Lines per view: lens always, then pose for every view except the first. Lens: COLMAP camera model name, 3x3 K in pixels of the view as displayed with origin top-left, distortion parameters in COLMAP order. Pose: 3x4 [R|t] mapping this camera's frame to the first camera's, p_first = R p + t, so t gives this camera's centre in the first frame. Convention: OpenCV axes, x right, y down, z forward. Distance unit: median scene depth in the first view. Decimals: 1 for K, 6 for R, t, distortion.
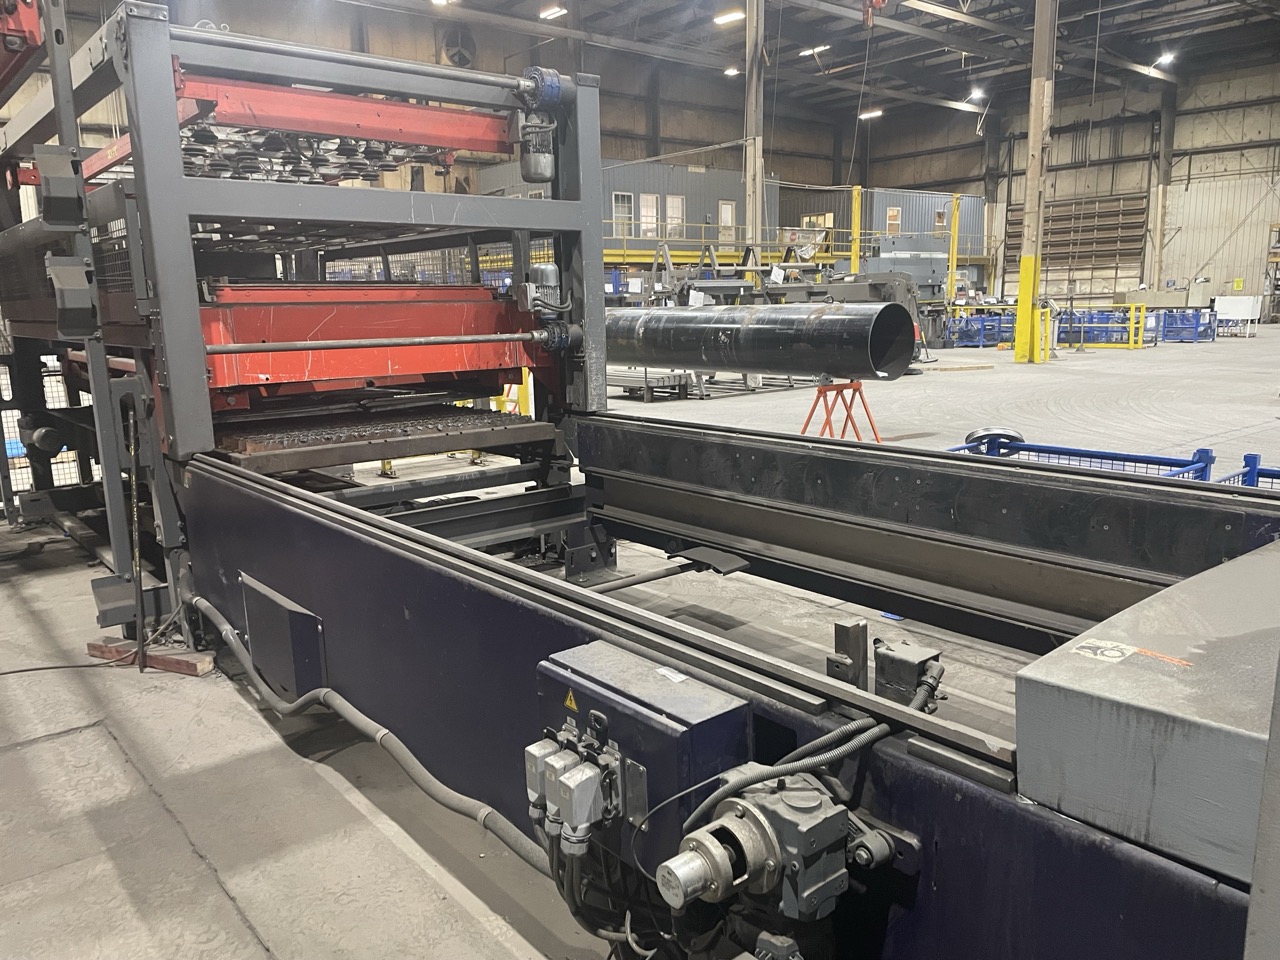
lens RADIAL K [[963.0, 0, 626.2], [0, 963.0, 496.8], [0, 0, 1]] dist [0.095898, -0.120203]
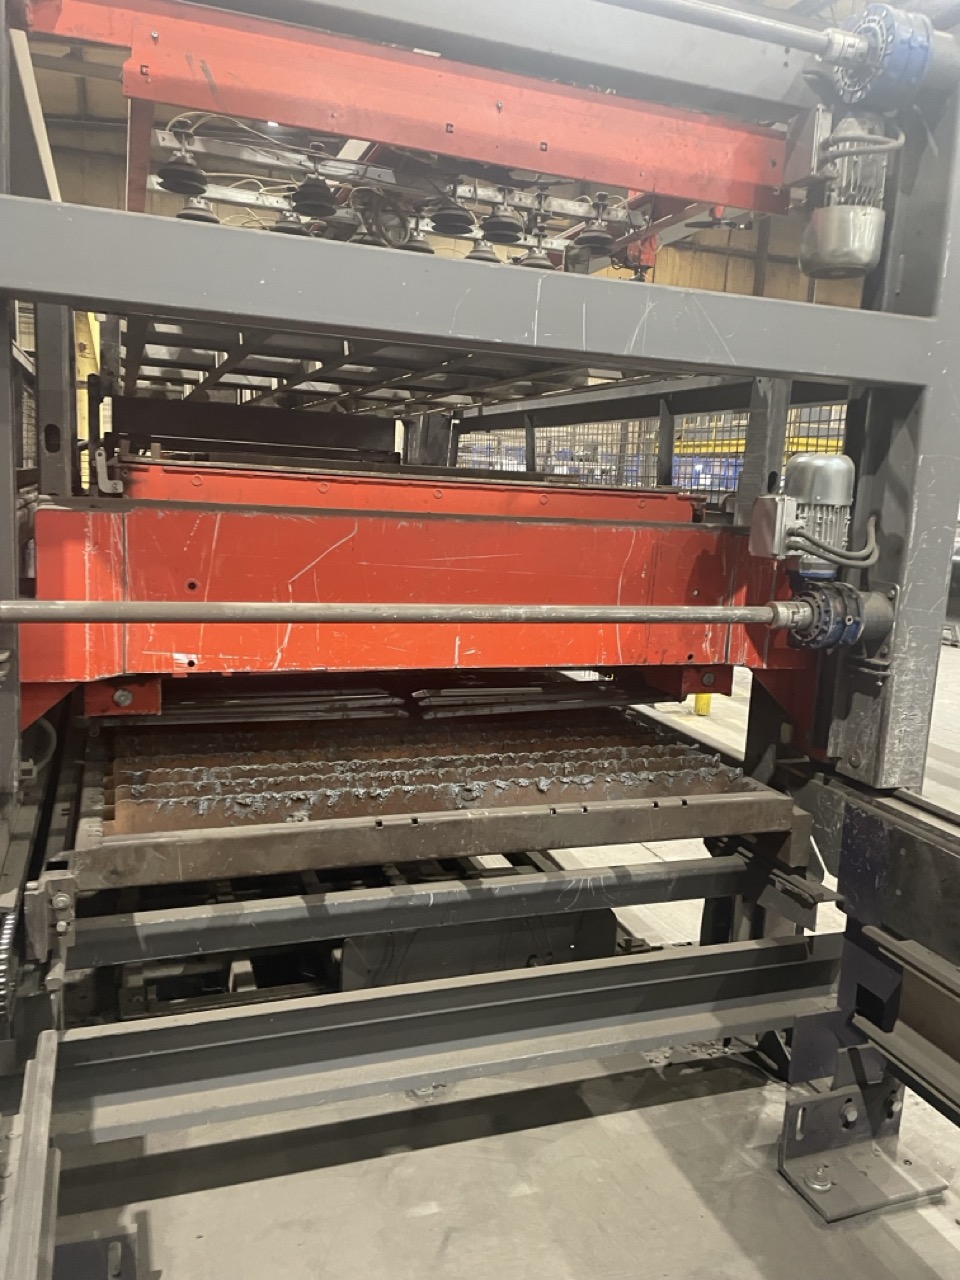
lens RADIAL K [[963.0, 0, 473.2], [0, 963.0, 636.5], [0, 0, 1]] dist [0.095898, -0.120203]
pose [[0.939154, 0.124491, -0.320142, -0.080933], [-0.137974, 0.990240, -0.019687, -0.125345], [0.314567, 0.062661, 0.947165, 0.523435]]
